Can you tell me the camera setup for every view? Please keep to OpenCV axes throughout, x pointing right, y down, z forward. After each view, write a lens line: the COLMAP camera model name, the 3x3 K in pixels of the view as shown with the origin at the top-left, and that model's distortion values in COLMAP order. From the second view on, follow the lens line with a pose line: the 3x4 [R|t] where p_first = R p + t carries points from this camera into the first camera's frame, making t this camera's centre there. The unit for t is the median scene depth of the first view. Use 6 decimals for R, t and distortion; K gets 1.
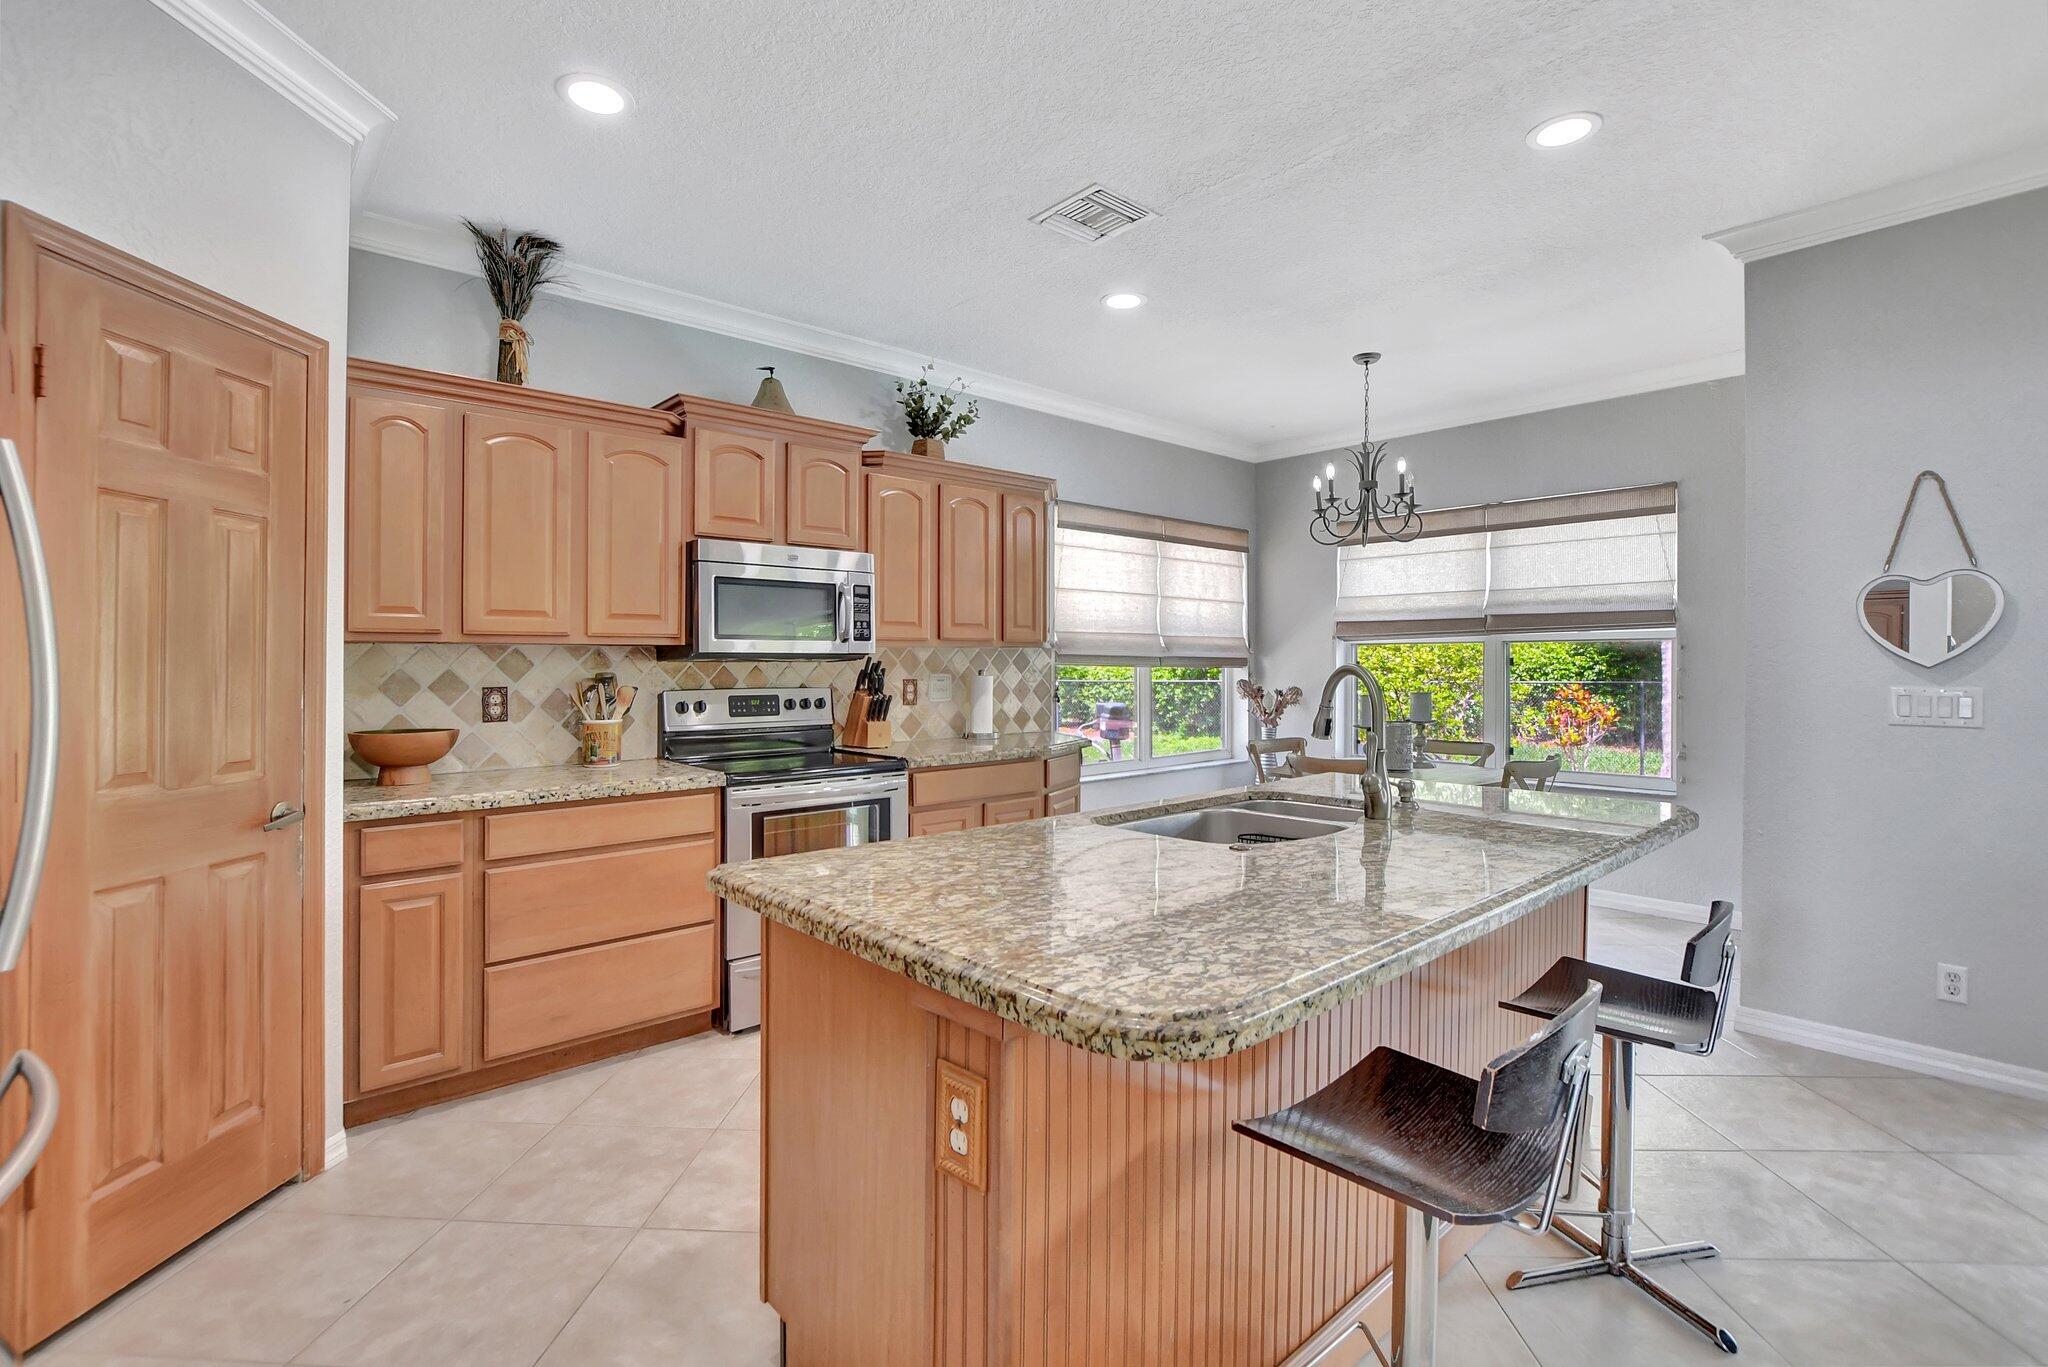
lens RADIAL K [[929.5, 0, 1039.6], [0, 929.5, 668.1], [0, 0, 1]] dist [-0.001402, -0.000288]
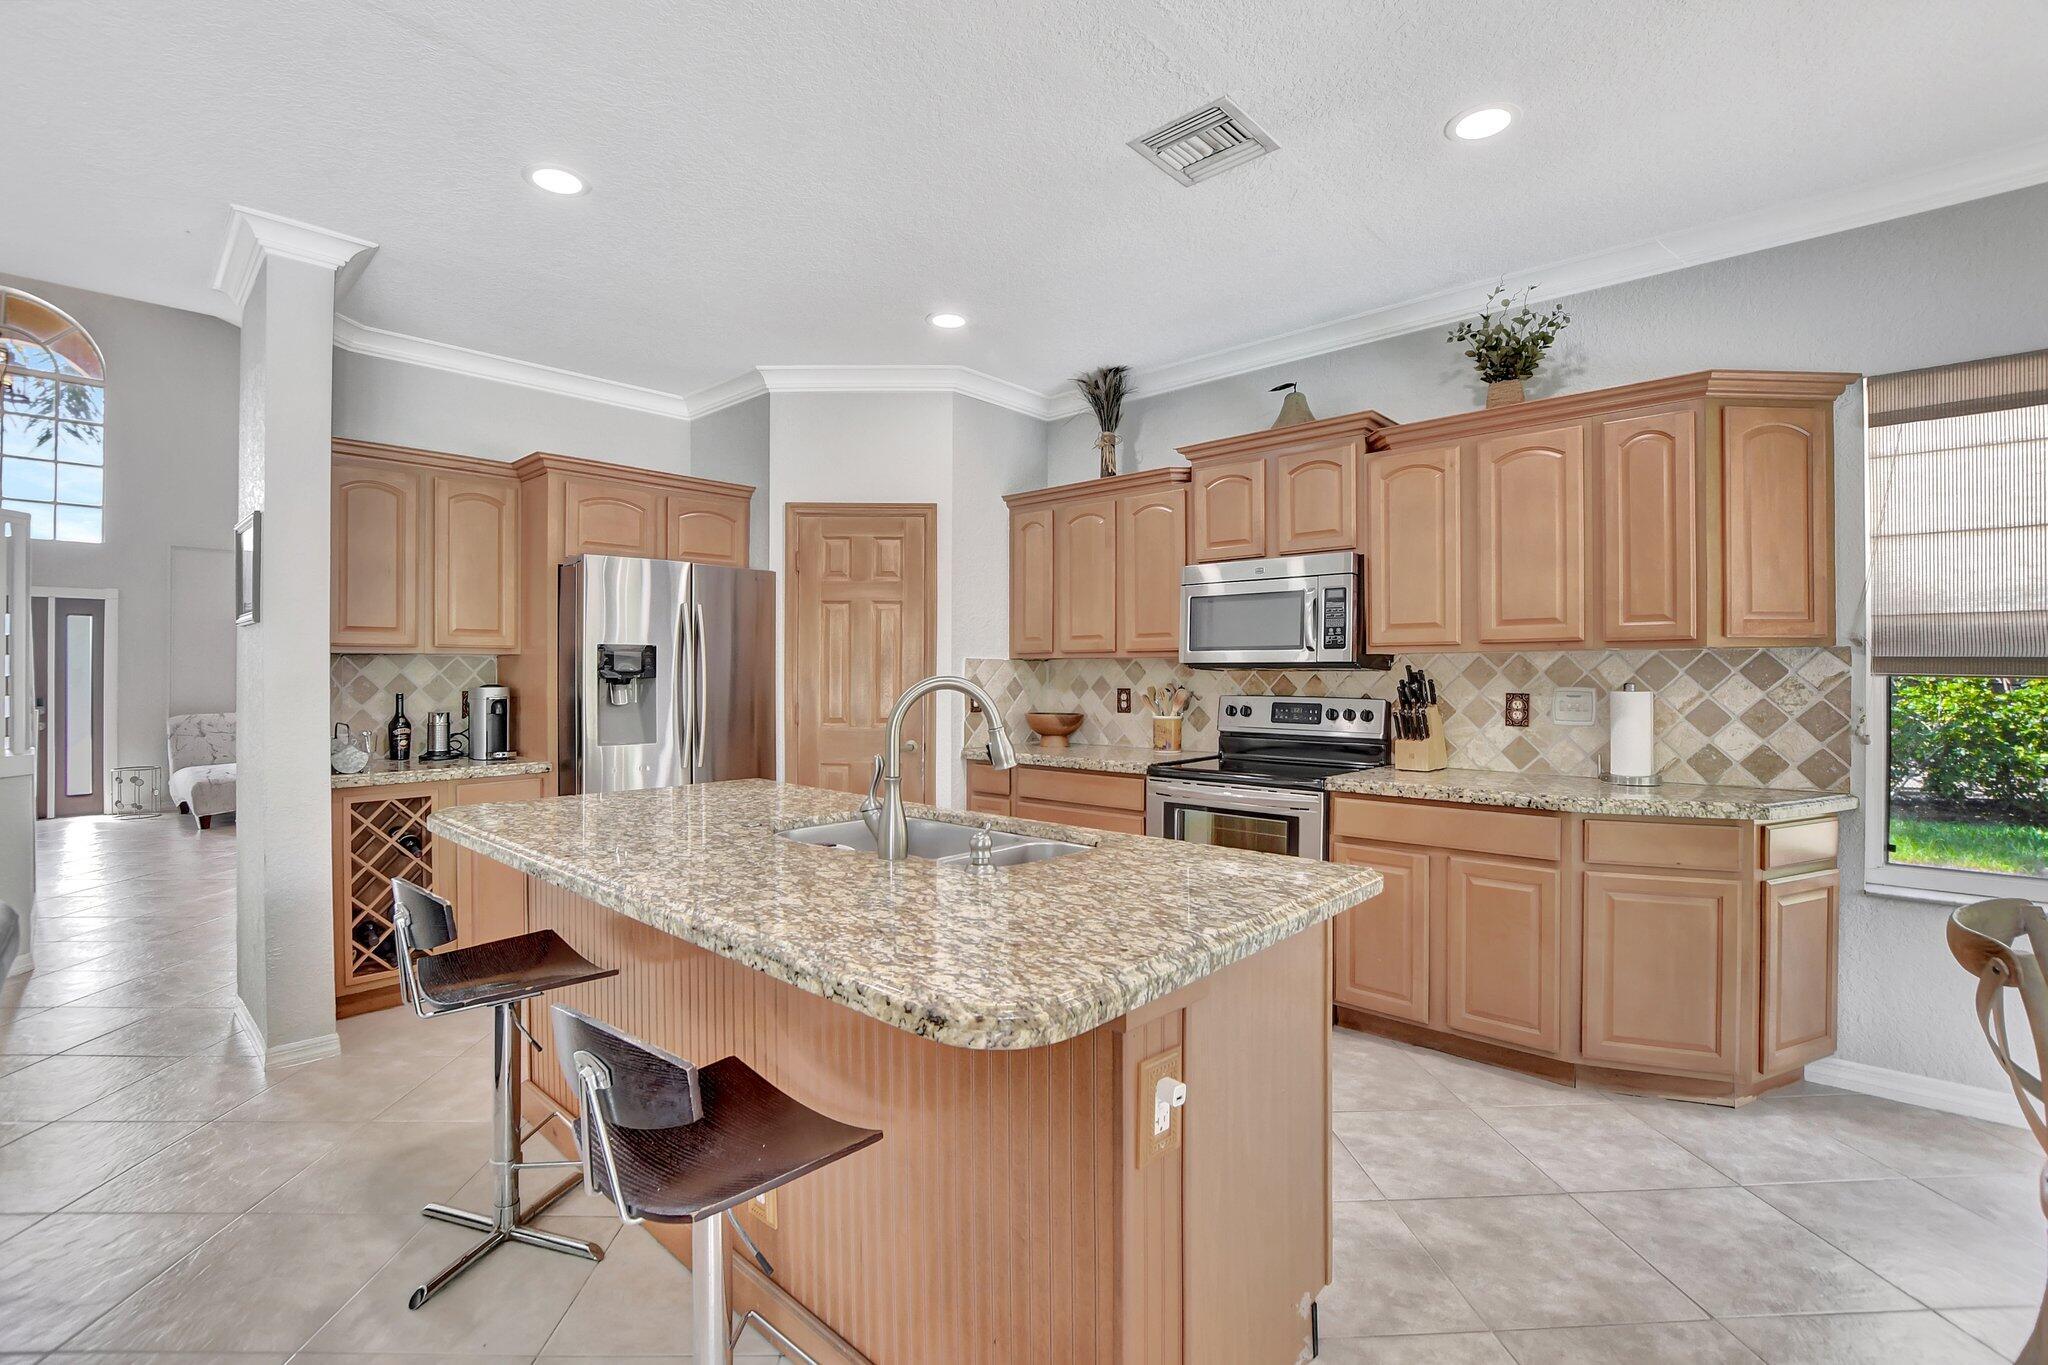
lens RADIAL K [[897.1, 0, 1009.2], [0, 897.1, 667.2], [0, 0, 1]] dist [-0.014345, -0.000057]
pose [[0.103495, -0.000635, -0.994630, 0.732981], [-0.004866, 0.999988, -0.001145, -0.009130], [0.994618, 0.004959, 0.103491, 0.649790]]
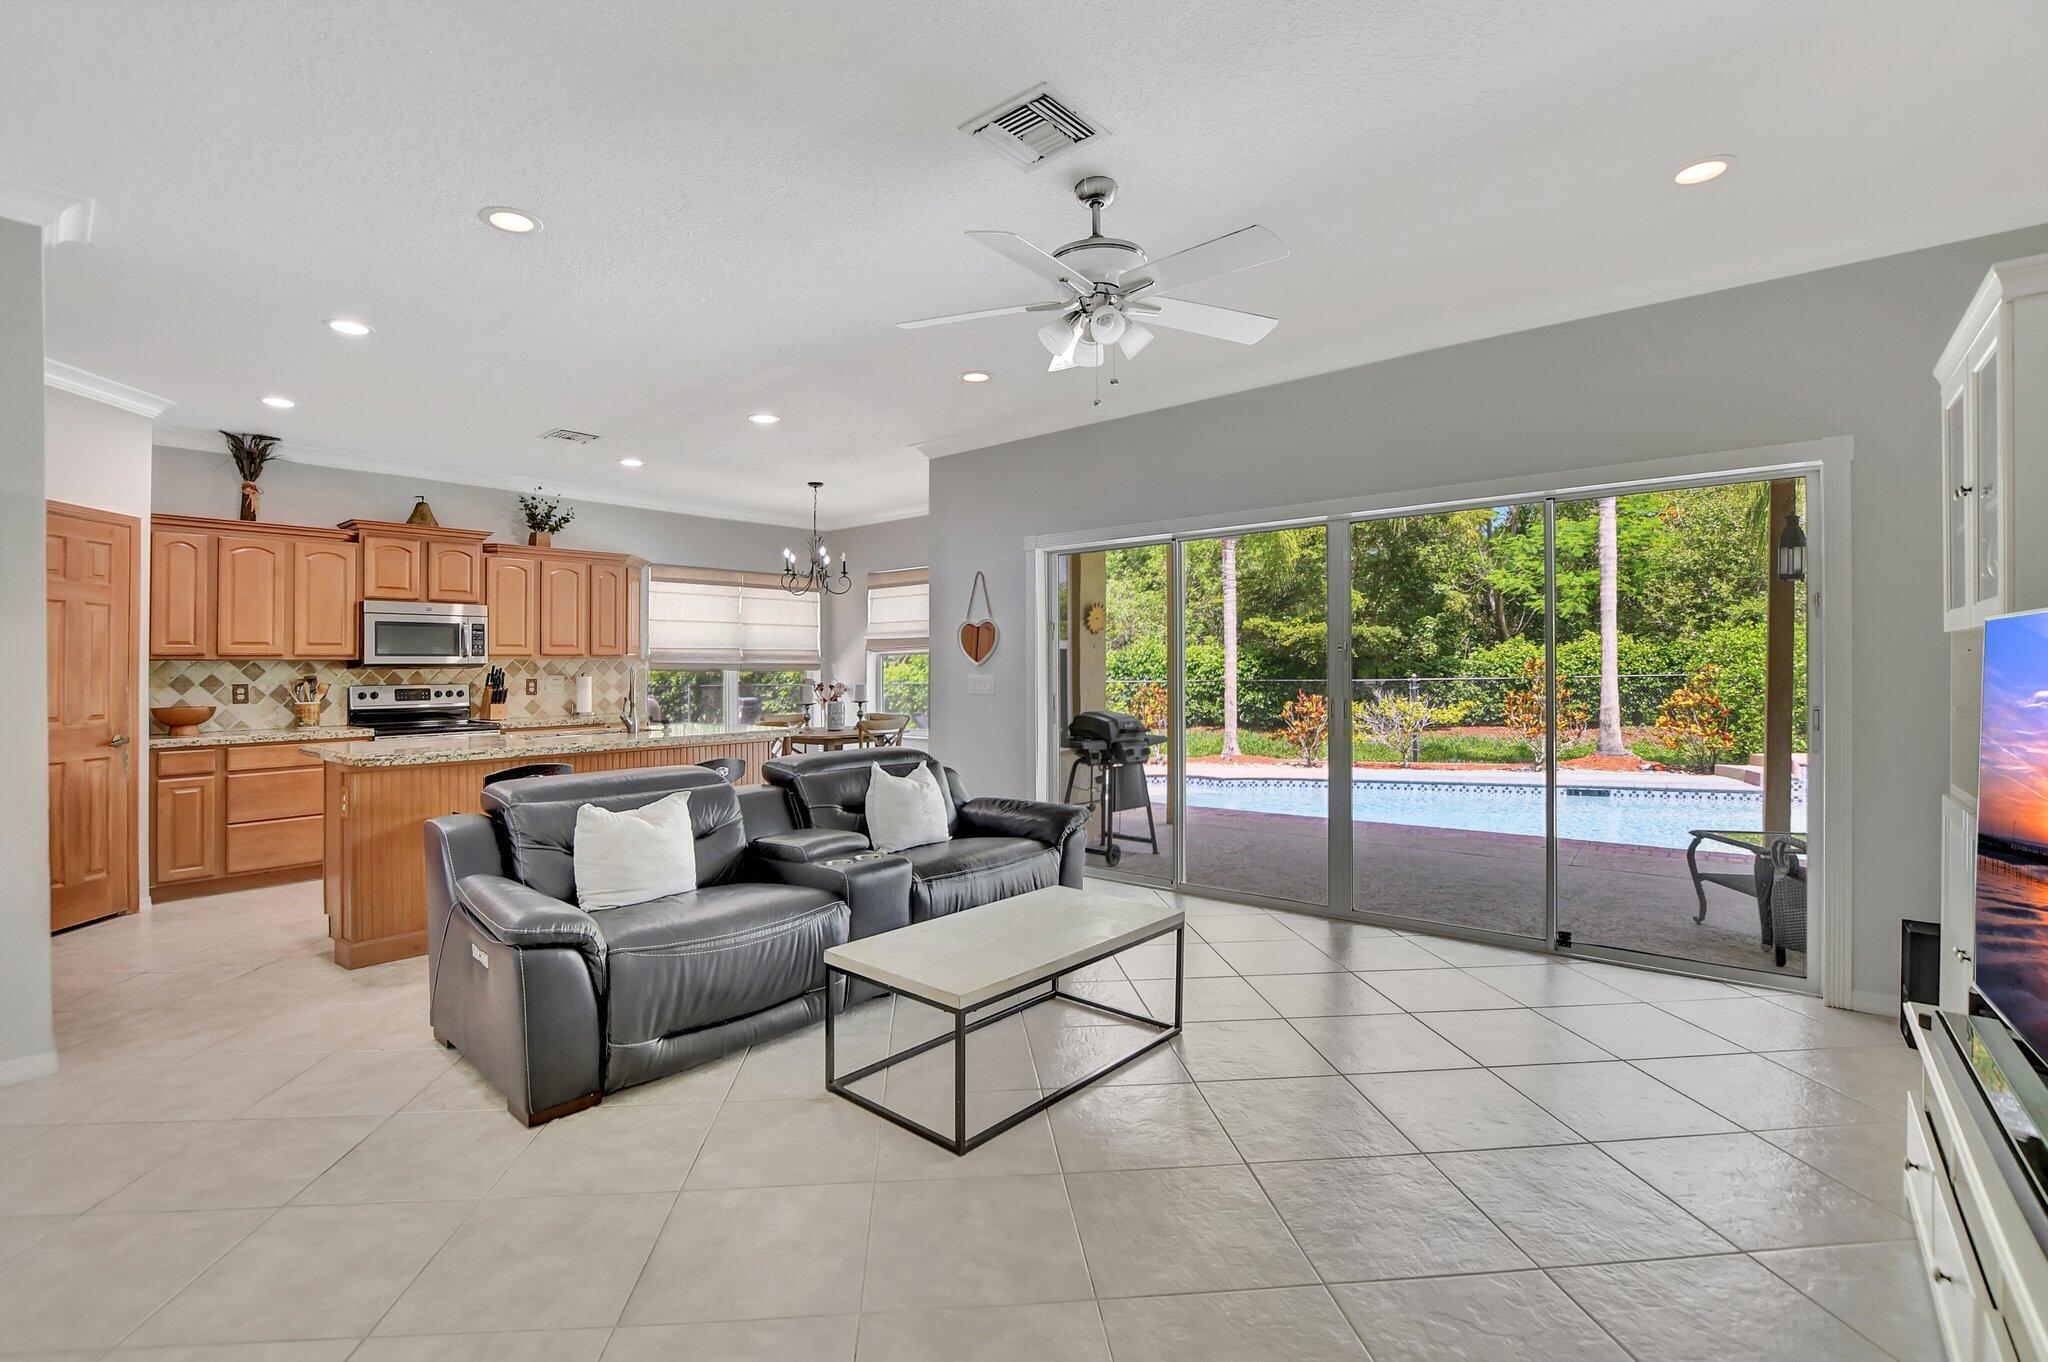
lens RADIAL K [[897.1, 0, 1009.2], [0, 897.1, 665.7], [0, 0, 1]] dist [-0.014345, -0.000057]
pose [[0.991650, -0.010510, 0.128528, 0.633205], [0.012037, 0.999866, -0.011112, 0.020589], [-0.128394, 0.012567, 0.991644, -0.845792]]
